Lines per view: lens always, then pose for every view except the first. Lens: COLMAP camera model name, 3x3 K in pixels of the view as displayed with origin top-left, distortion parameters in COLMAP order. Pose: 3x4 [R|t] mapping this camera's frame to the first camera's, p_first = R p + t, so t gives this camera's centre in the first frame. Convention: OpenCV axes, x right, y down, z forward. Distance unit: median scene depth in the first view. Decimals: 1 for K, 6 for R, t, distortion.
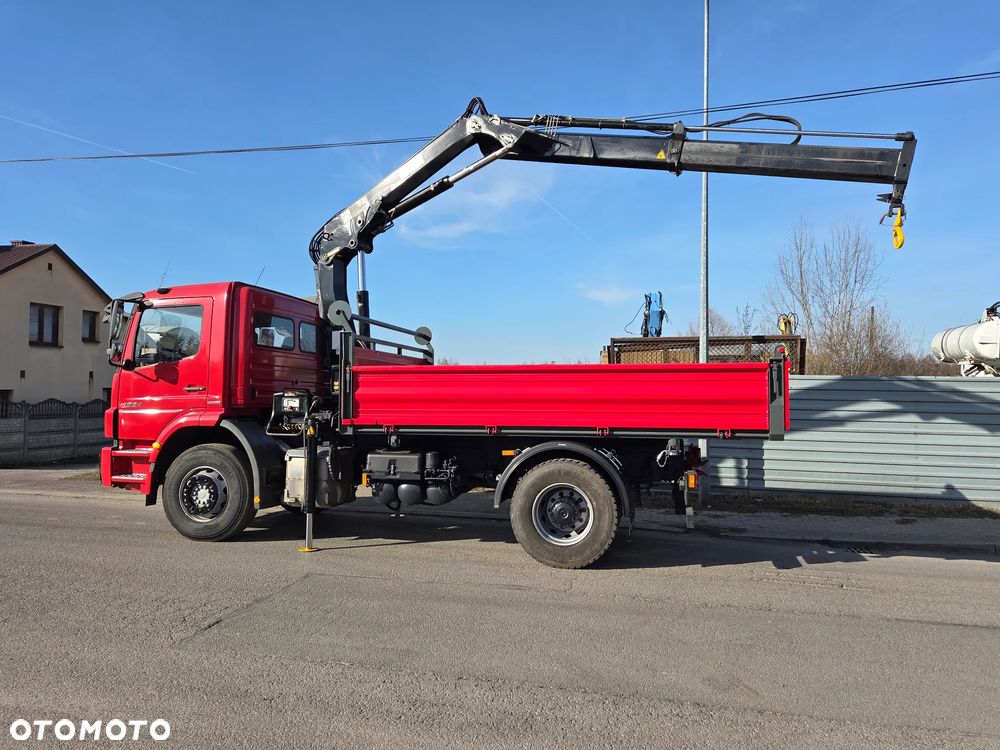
lens RADIAL K [[704.2, 0, 499.7], [0, 704.2, 368.1], [0, 0, 1]] dist [0.036541, -0.005244]
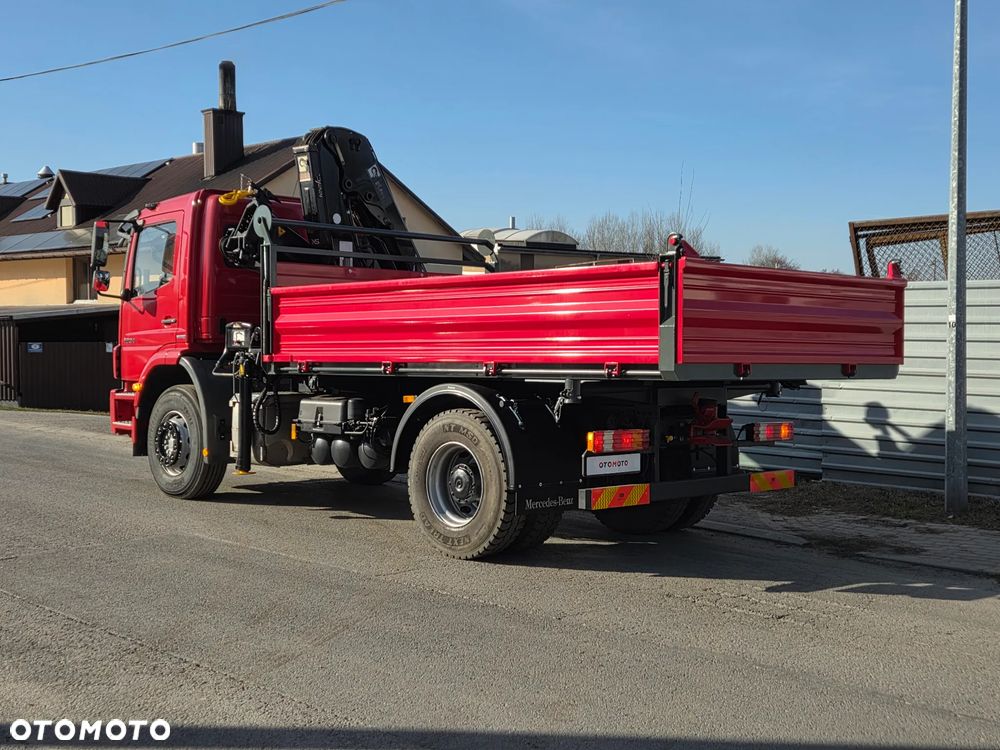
lens RADIAL K [[1225.1, 0, 498.4], [0, 1225.1, 355.4], [0, 0, 1]] dist [0.075820, -0.011770]
pose [[0.835196, -0.002892, -0.549945, 0.729693], [0.030224, 0.998716, 0.040648, 0.023262], [0.549122, -0.050571, 0.834211, -0.012904]]
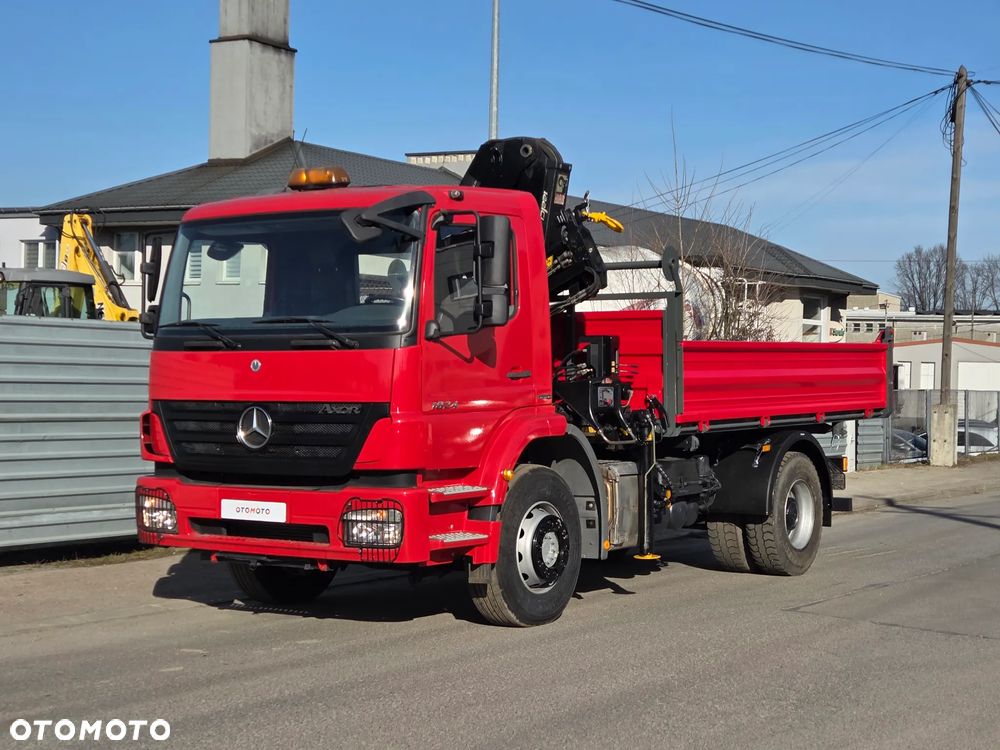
lens RADIAL K [[1664.0, 0, 528.6], [0, 1664.0, 373.4], [0, 0, 1]] dist [0.097687, -0.037090]
pose [[0.347809, -0.011180, 0.937499, -1.763916], [-0.039868, 0.998848, 0.026703, -0.008262], [-0.936717, -0.046664, 0.346962, 0.536911]]
